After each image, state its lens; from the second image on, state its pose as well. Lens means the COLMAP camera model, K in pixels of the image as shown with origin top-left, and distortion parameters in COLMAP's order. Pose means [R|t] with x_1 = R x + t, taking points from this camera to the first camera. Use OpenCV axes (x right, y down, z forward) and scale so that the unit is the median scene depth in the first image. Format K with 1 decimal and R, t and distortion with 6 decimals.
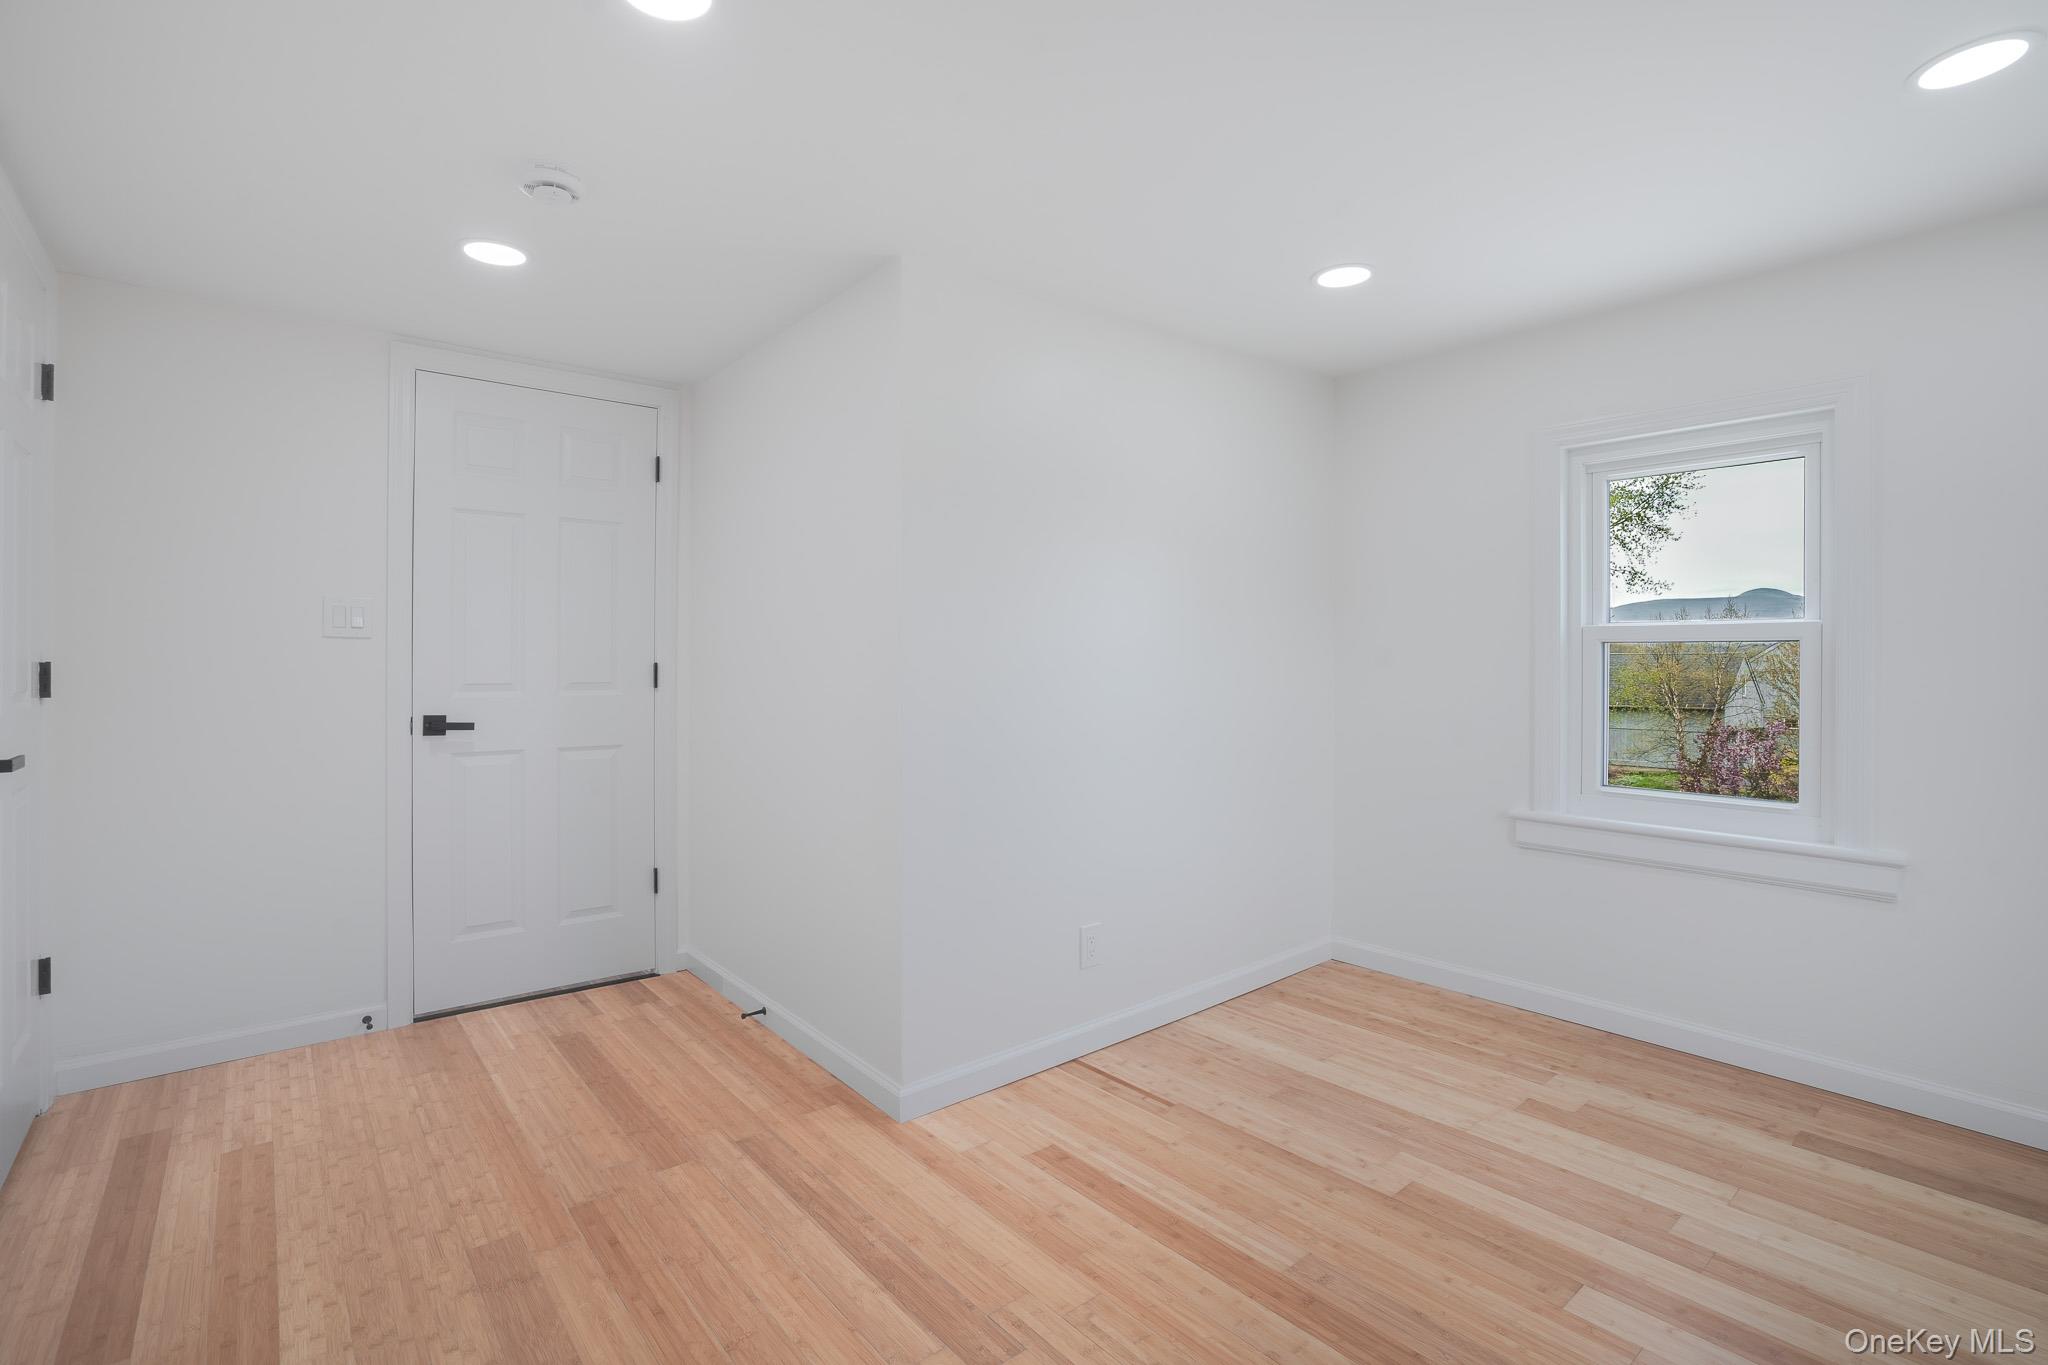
lens RADIAL K [[955.6, 0, 1031.0], [0, 955.6, 645.1], [0, 0, 1]] dist [-0.056011, 0.014913]
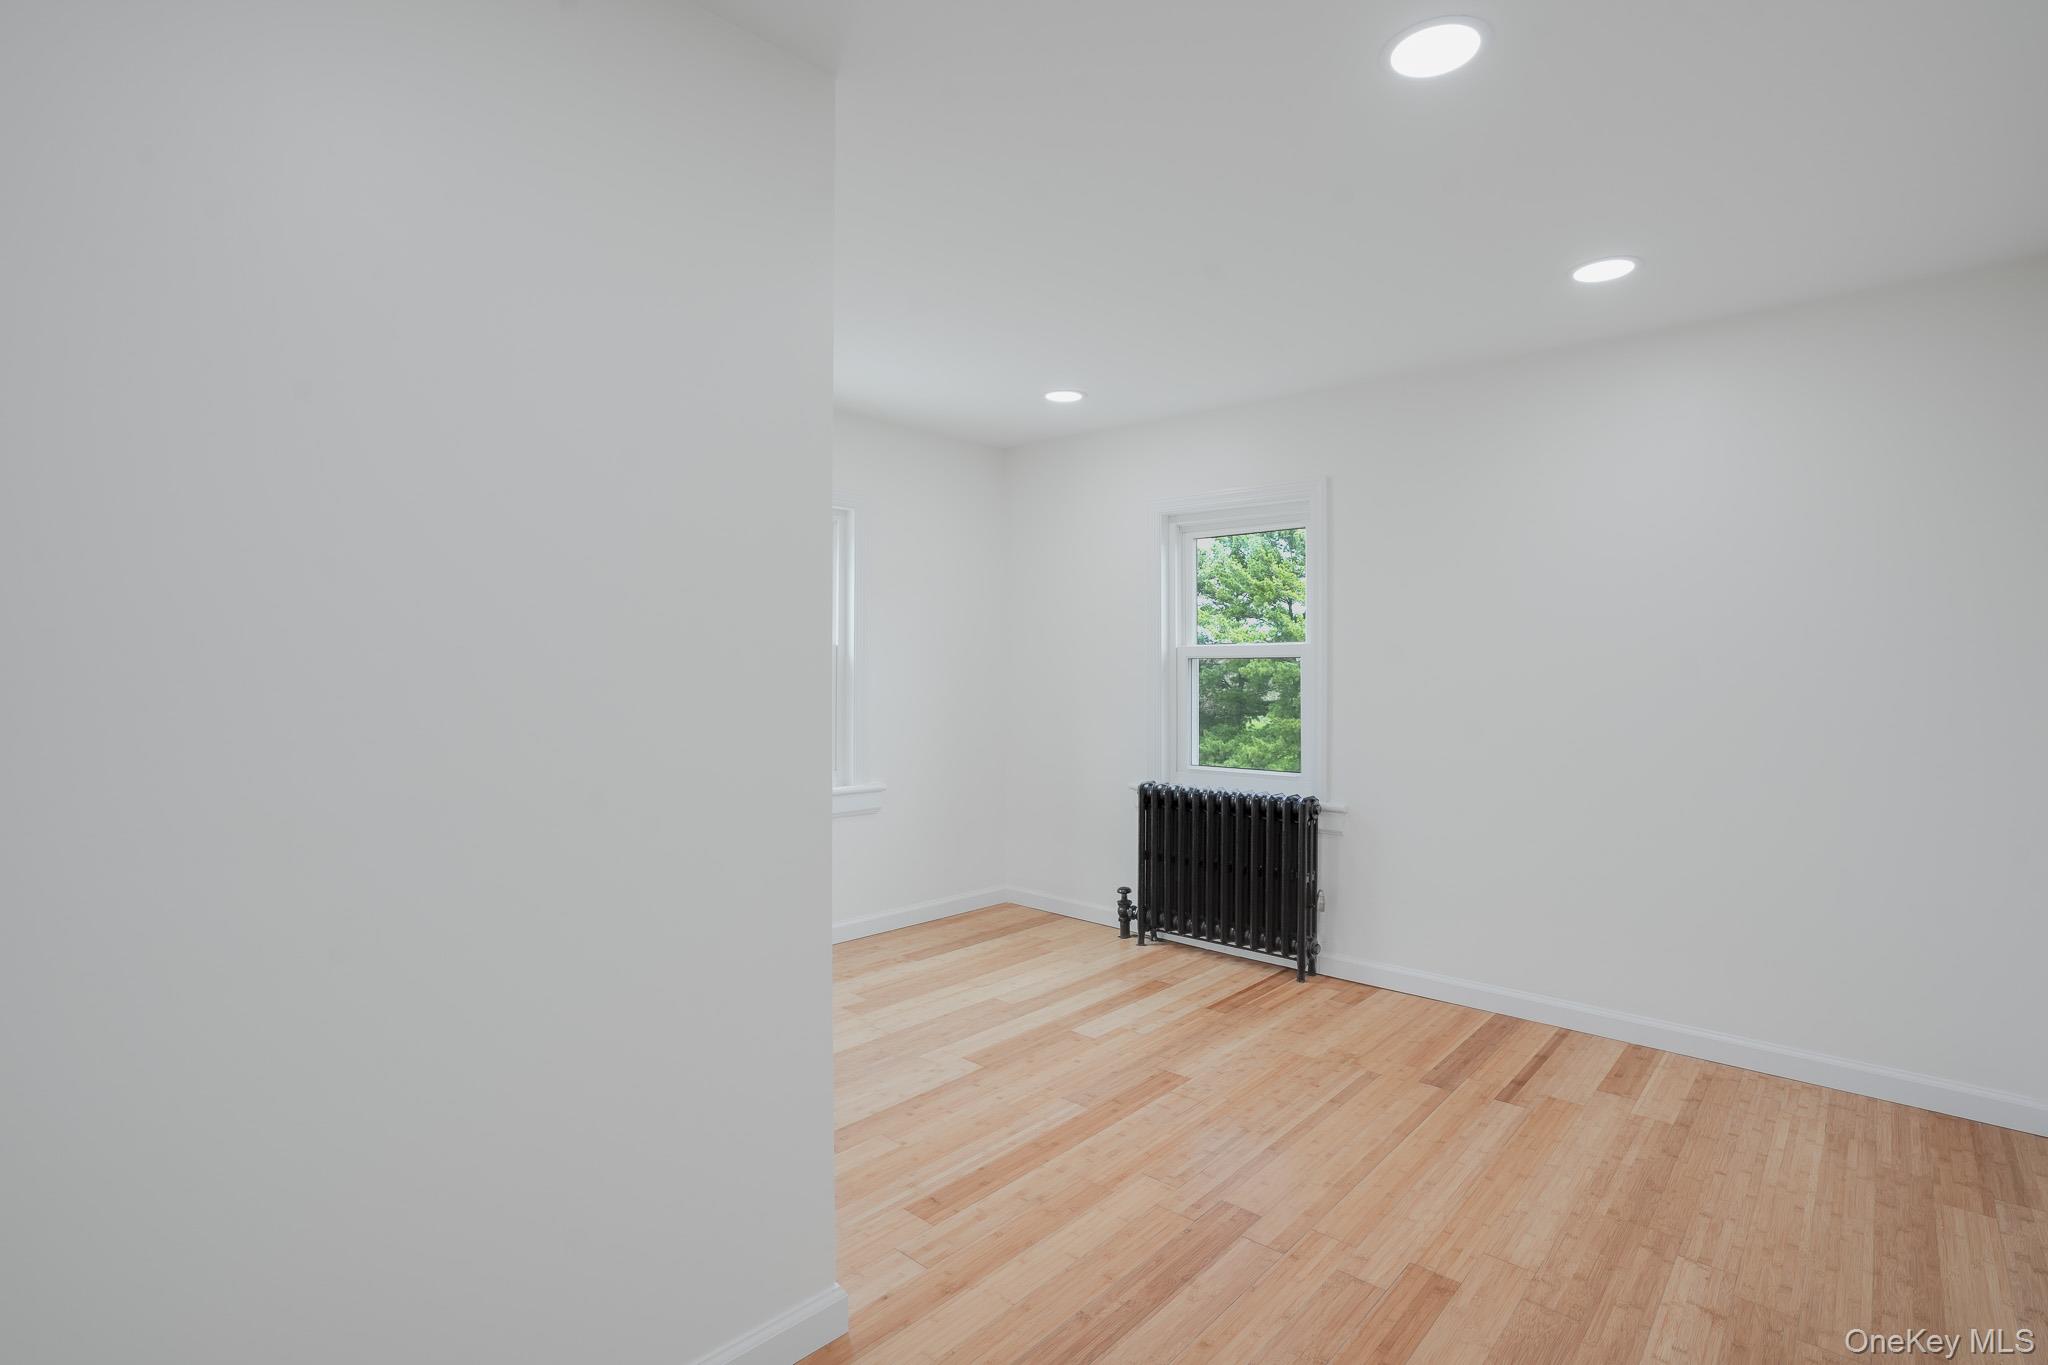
lens RADIAL K [[955.6, 0, 1031.0], [0, 955.6, 645.1], [0, 0, 1]] dist [-0.056011, 0.014913]
pose [[-0.130626, 0.023464, 0.991154, -1.004814], [-0.010046, 0.999637, -0.024989, 0.016391], [-0.991381, -0.013221, -0.130343, 1.133654]]
